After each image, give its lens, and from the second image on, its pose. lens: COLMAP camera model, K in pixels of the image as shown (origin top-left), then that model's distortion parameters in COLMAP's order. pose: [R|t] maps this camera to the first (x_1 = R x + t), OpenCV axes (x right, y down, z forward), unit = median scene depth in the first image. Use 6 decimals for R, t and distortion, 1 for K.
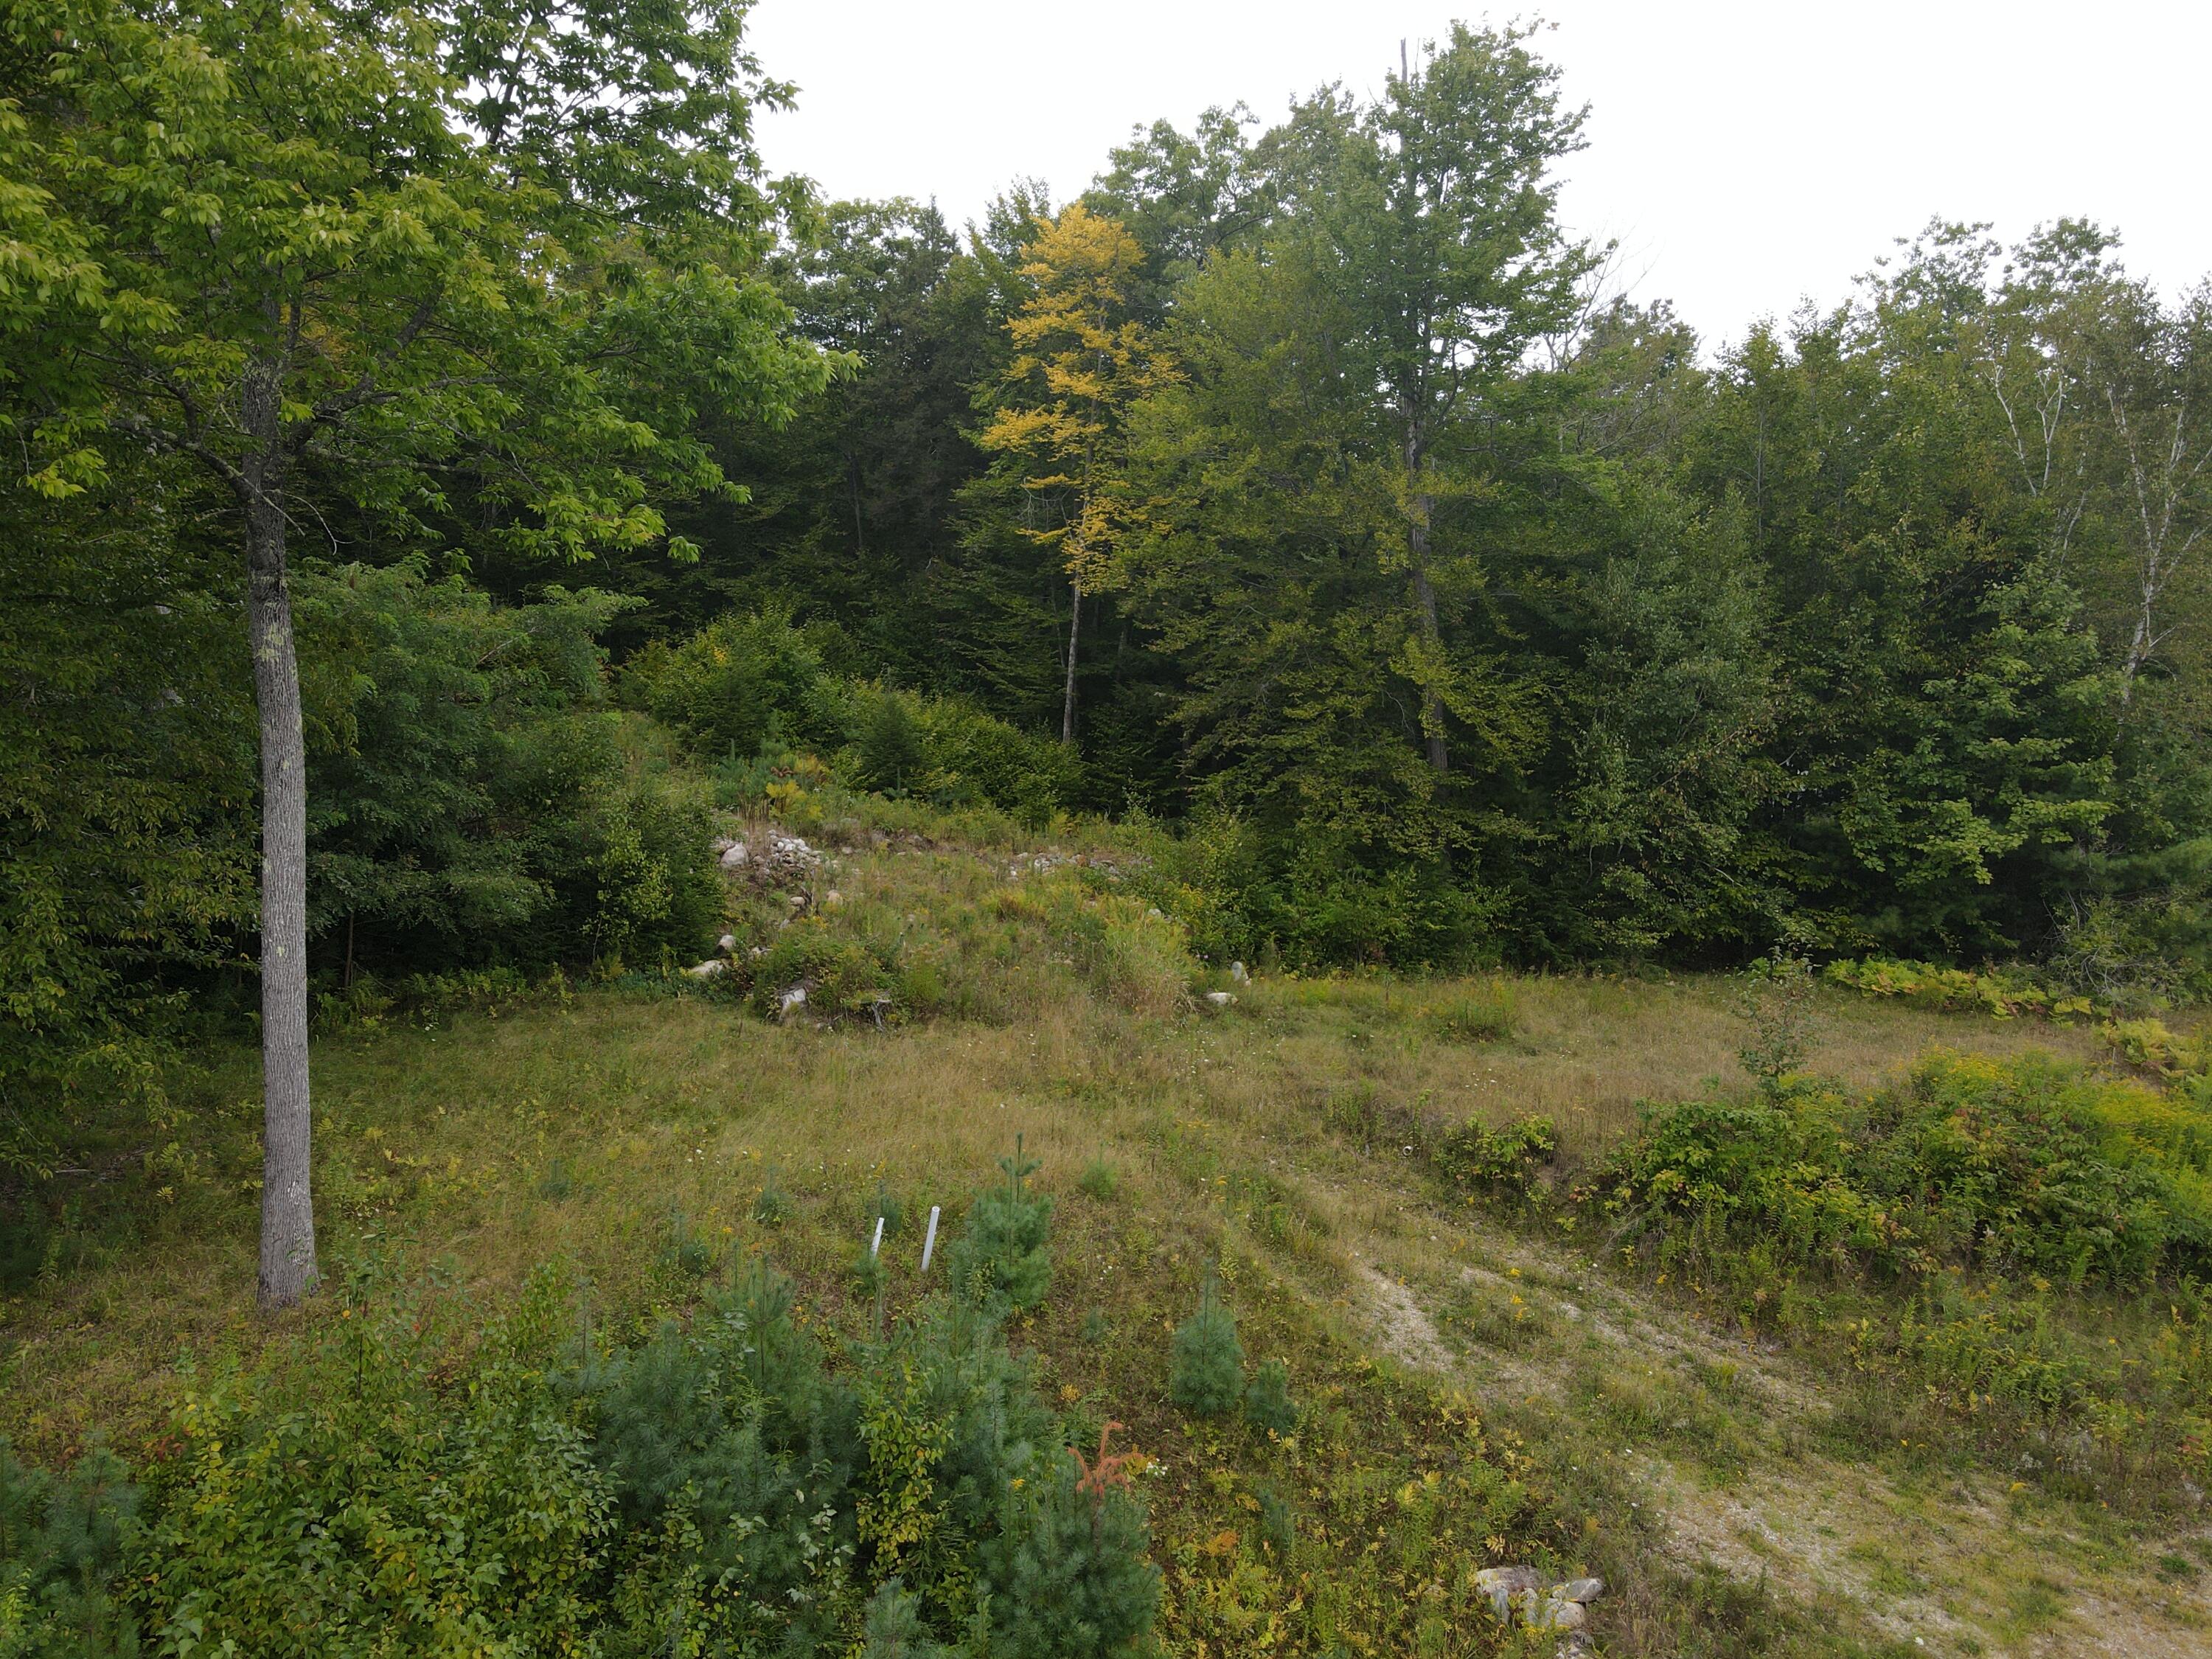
lens RADIAL K [[1594.8, 0, 1106.0], [0, 1594.8, 829.5], [0, 0, 1]] dist [0.010160, 0.012383]
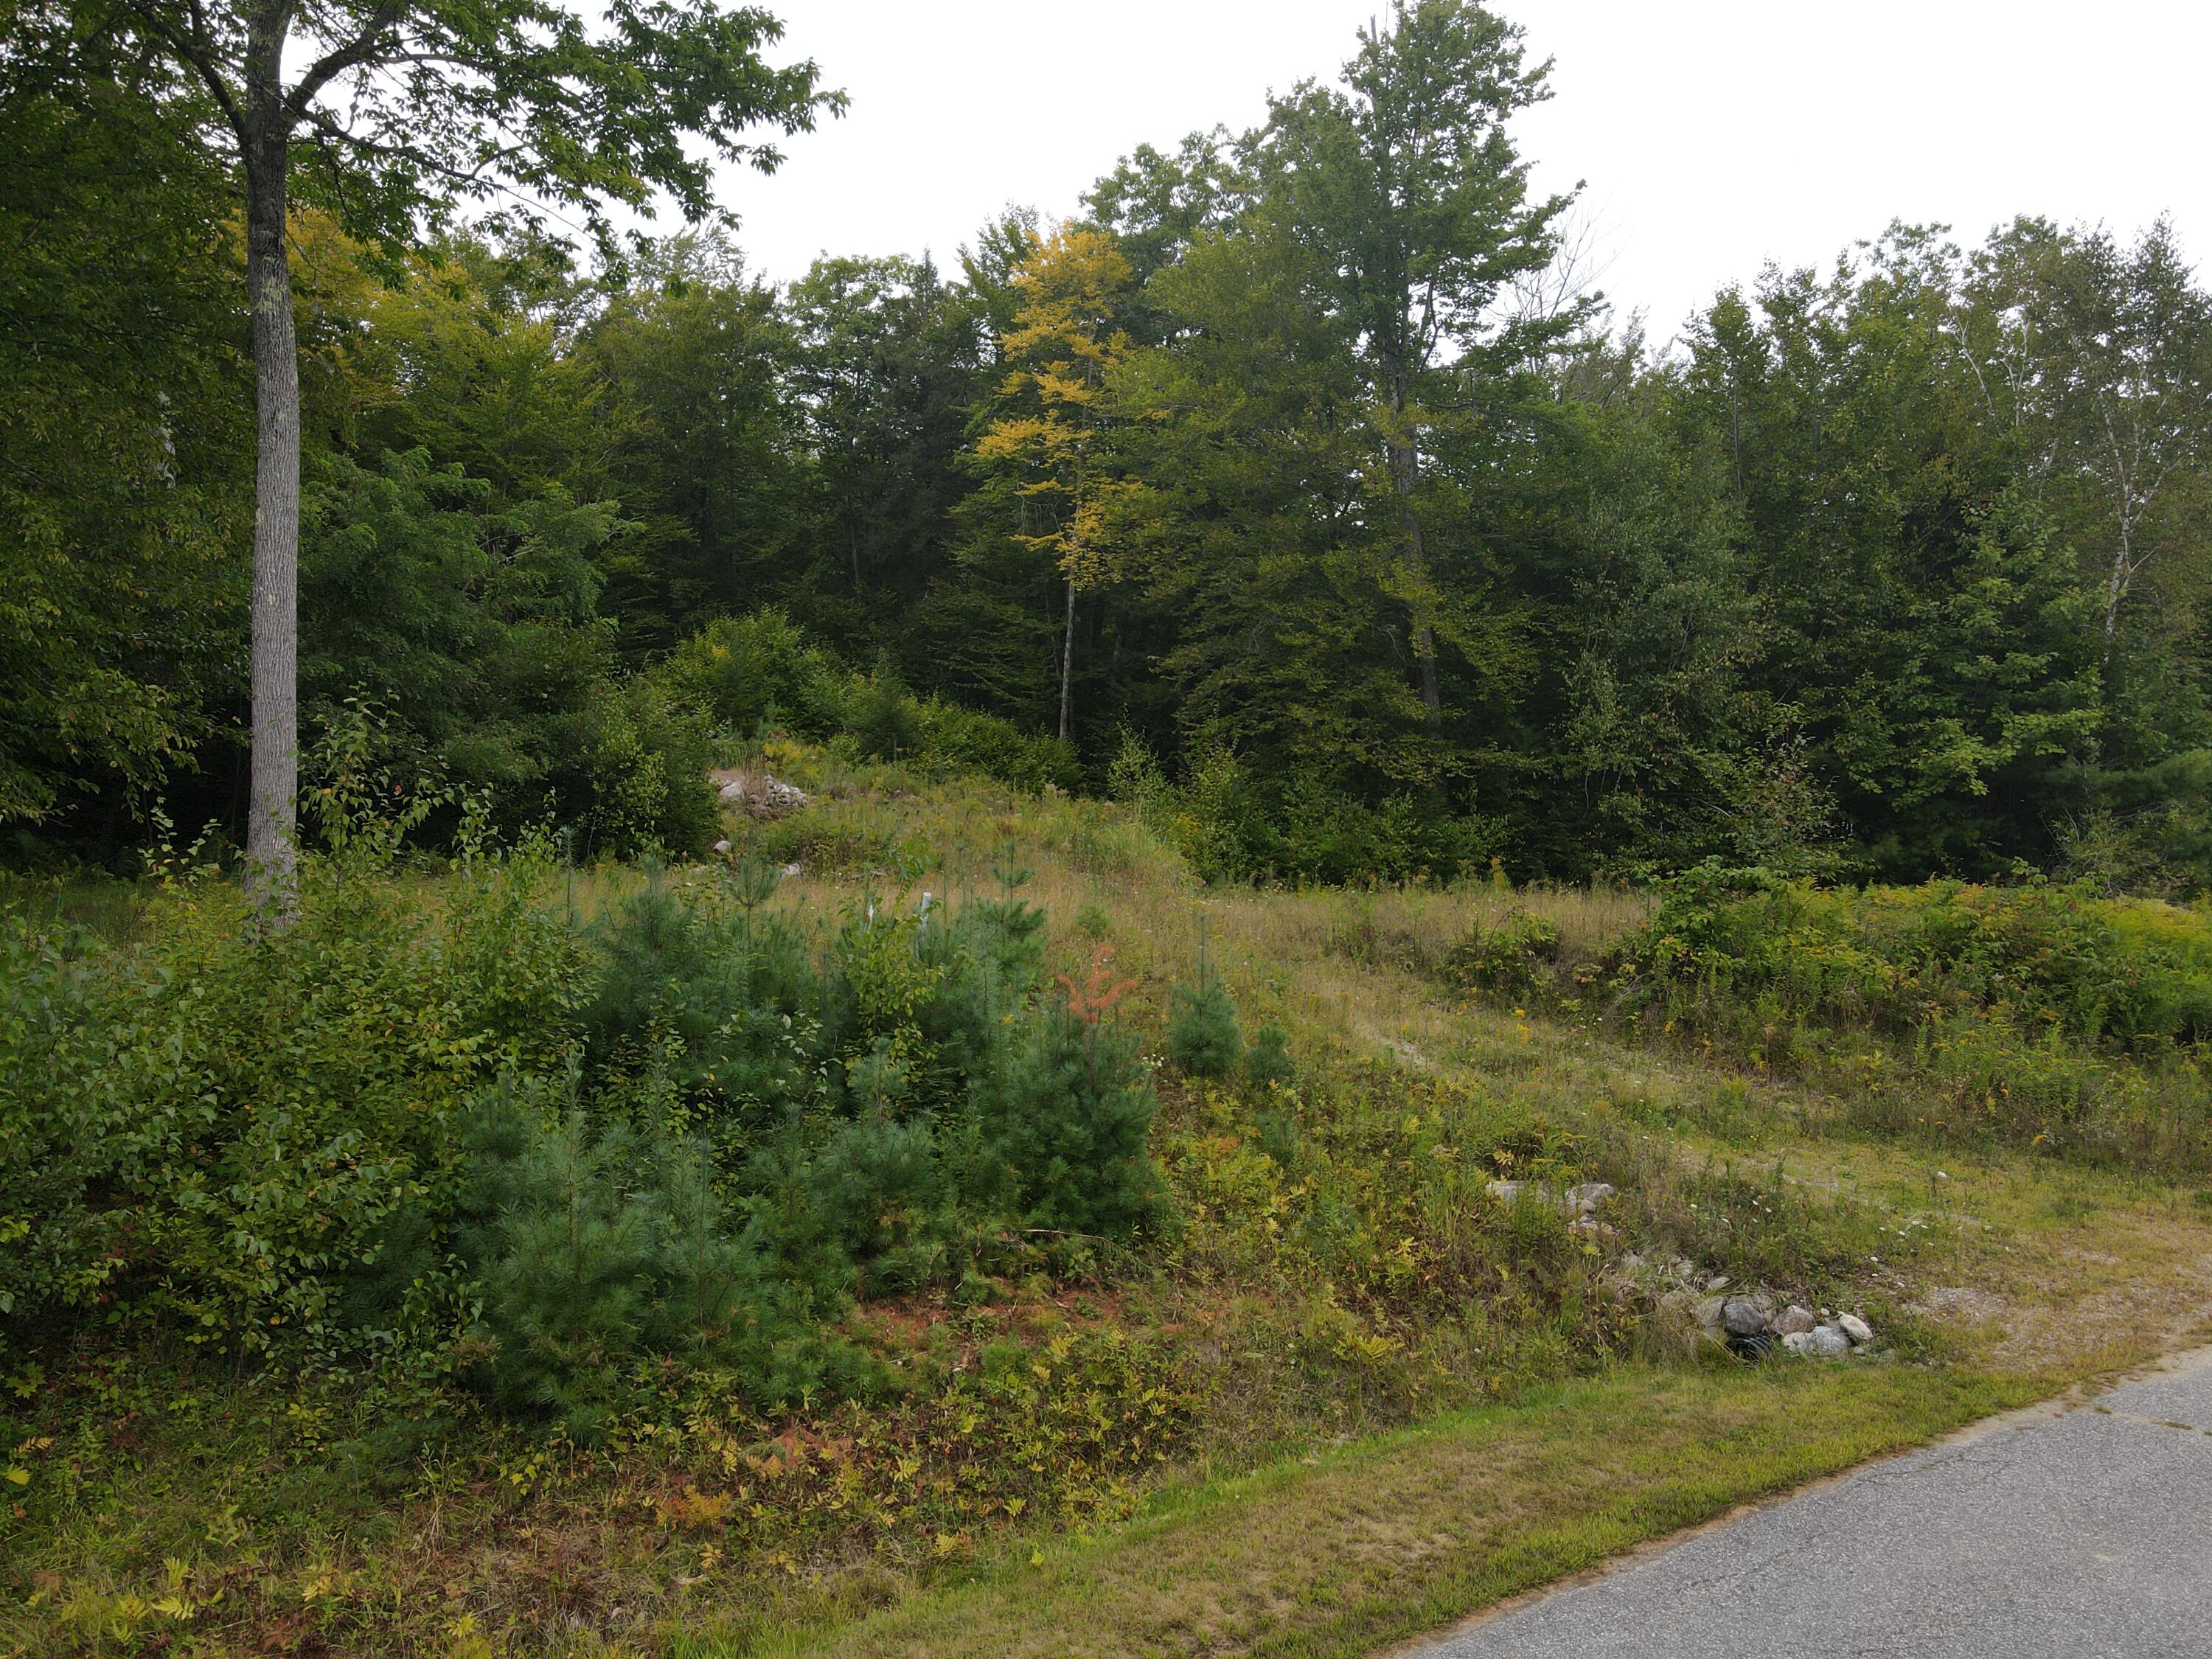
lens RADIAL K [[1593.1, 0, 1106.0], [0, 1593.1, 829.5], [0, 0, 1]] dist [0.005117, 0.028725]
pose [[0.999853, -0.017128, 0.000426, 0.001712], [0.017099, 0.995955, -0.088209, 0.127777], [0.001087, 0.088204, 0.996102, 0.006088]]
